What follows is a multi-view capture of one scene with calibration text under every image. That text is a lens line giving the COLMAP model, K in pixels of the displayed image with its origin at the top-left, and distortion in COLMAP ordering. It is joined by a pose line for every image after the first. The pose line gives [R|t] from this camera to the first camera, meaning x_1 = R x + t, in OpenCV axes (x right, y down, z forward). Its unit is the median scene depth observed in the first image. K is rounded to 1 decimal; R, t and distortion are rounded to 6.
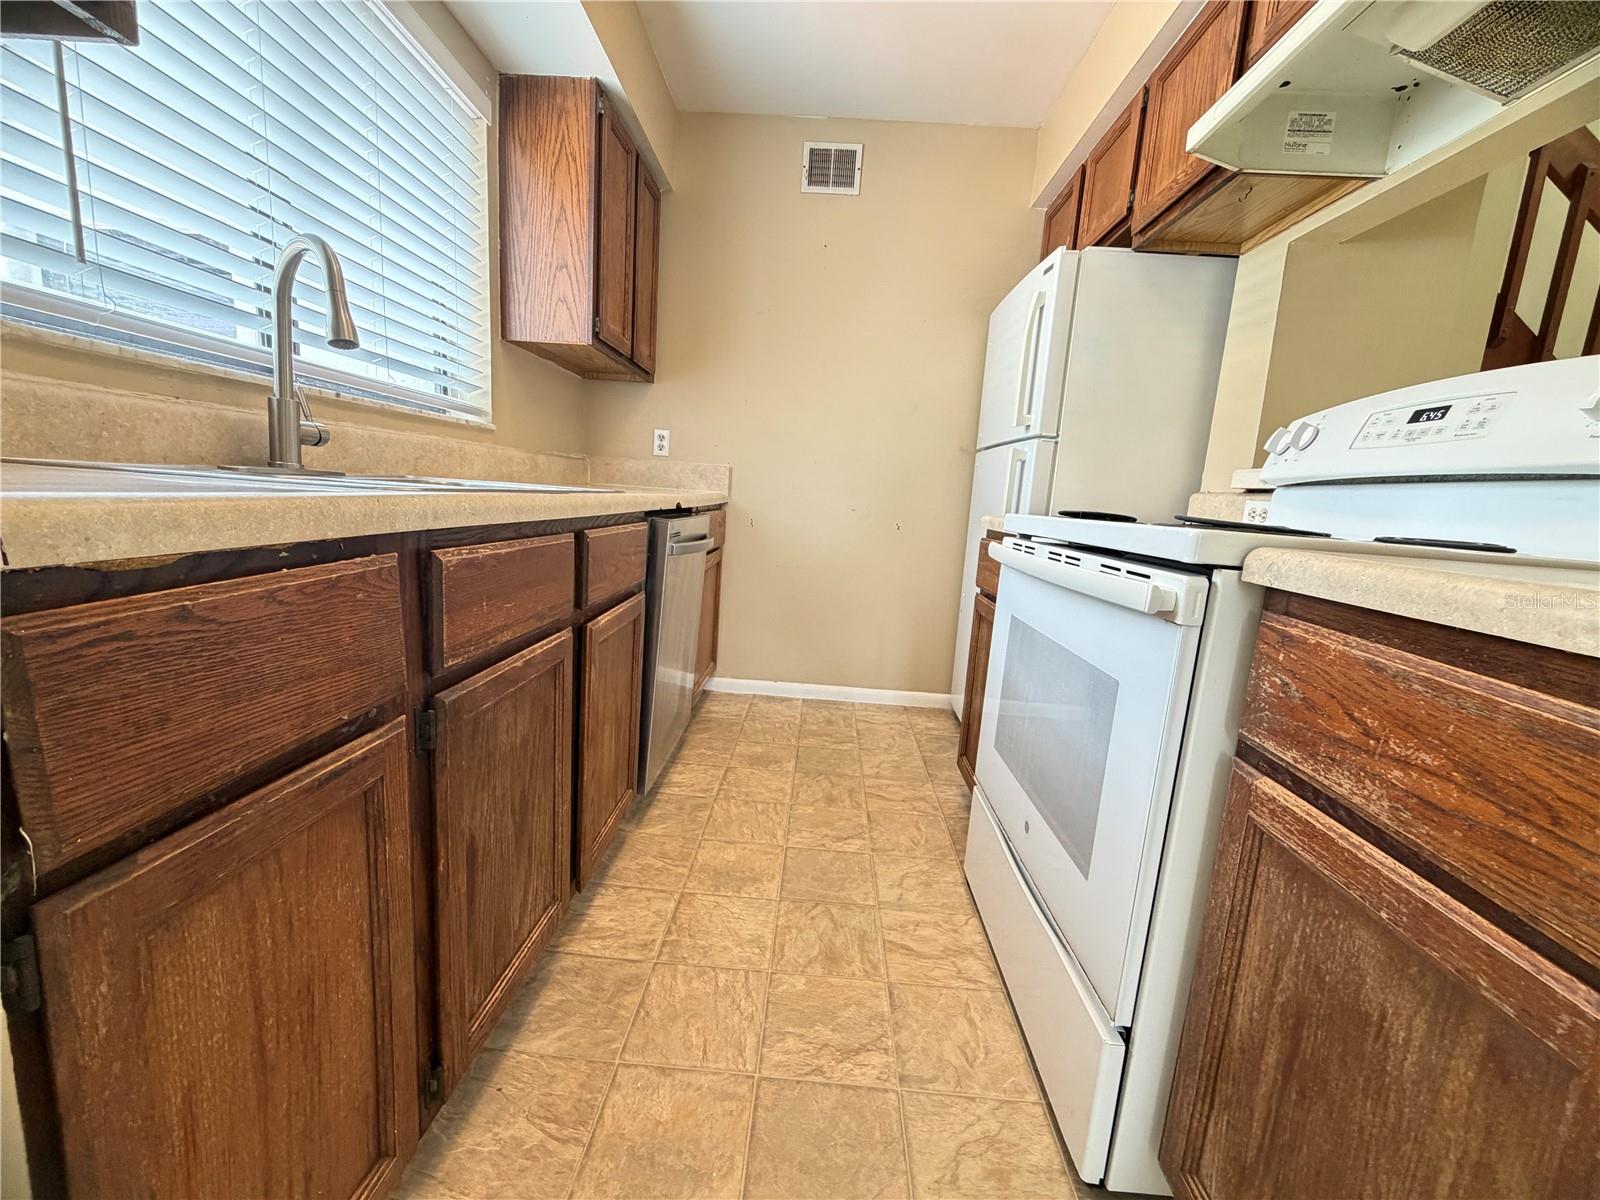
lens RADIAL K [[639.3, 0, 796.8], [0, 639.3, 601.3], [0, 0, 1]] dist [-0.002227, 0.000563]
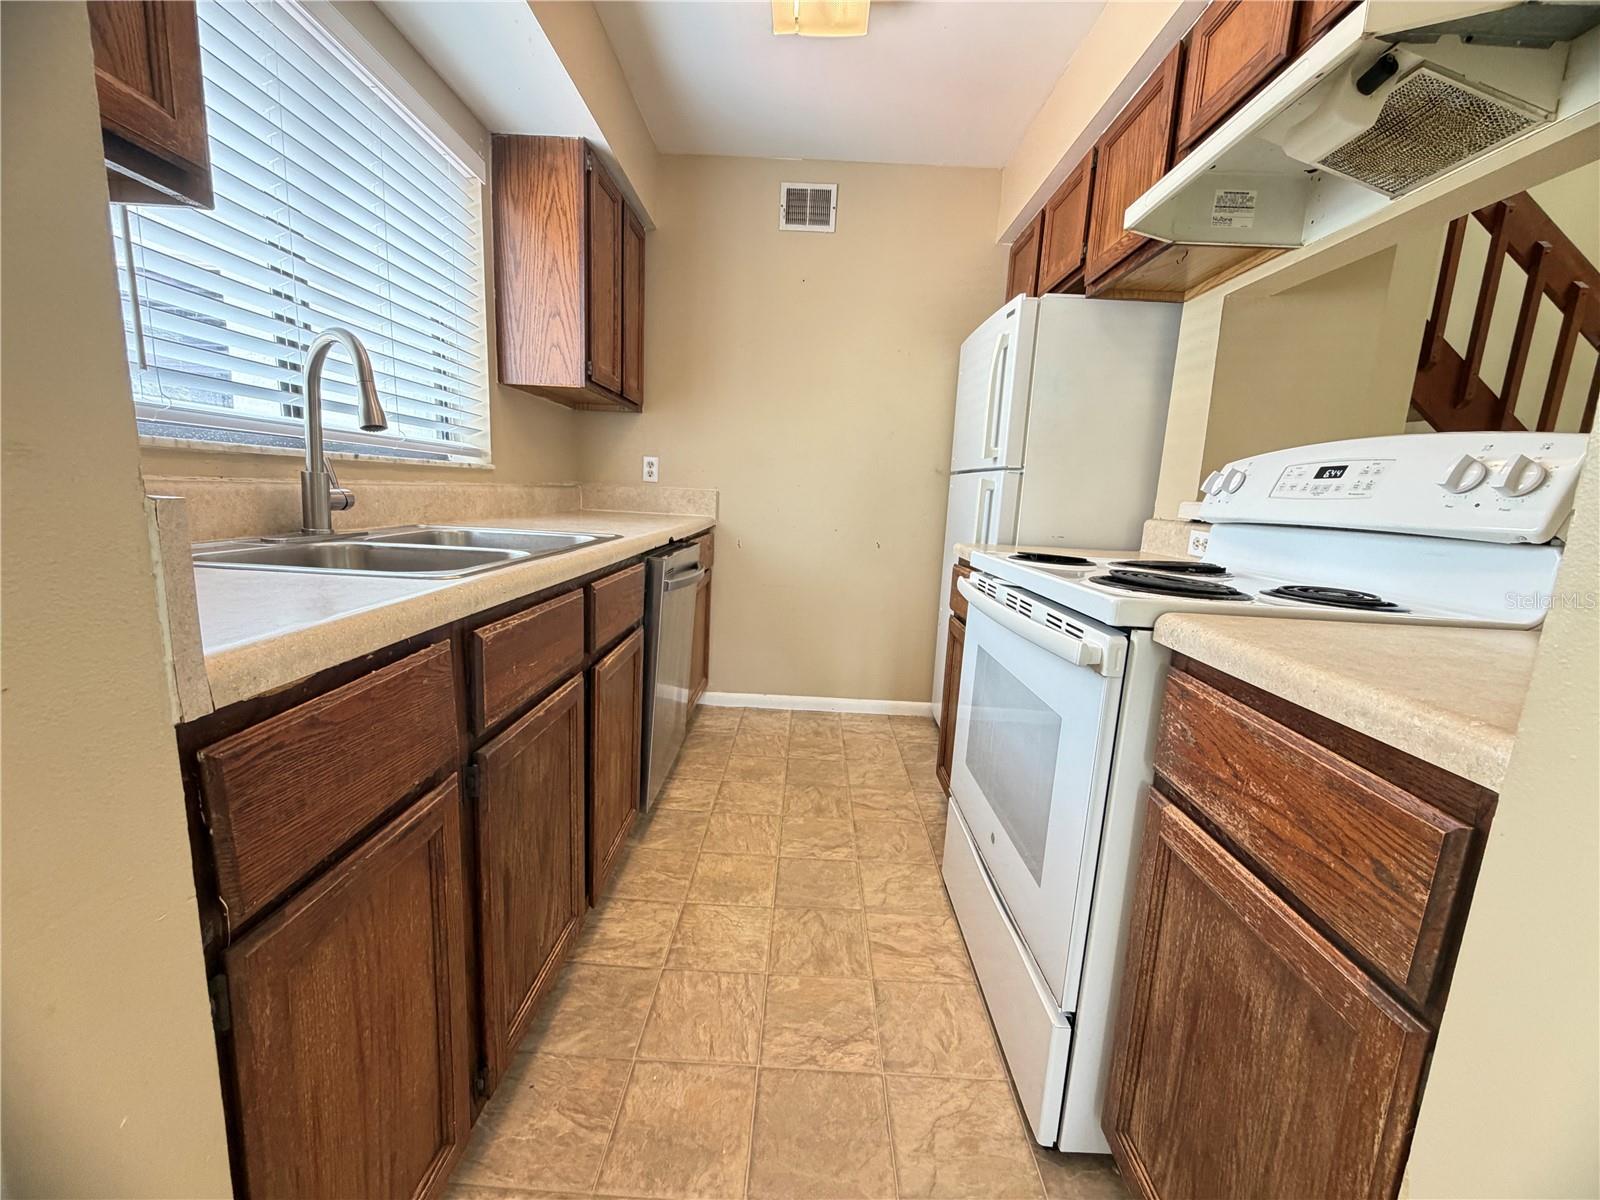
lens RADIAL K [[639.3, 0, 796.8], [0, 639.3, 601.3], [0, 0, 1]] dist [-0.002227, 0.000563]
pose [[0.999537, -0.021947, 0.021078, 0.000093], [0.021848, 0.999749, 0.004908, -0.087003], [-0.021181, -0.004446, 0.999766, -0.131568]]
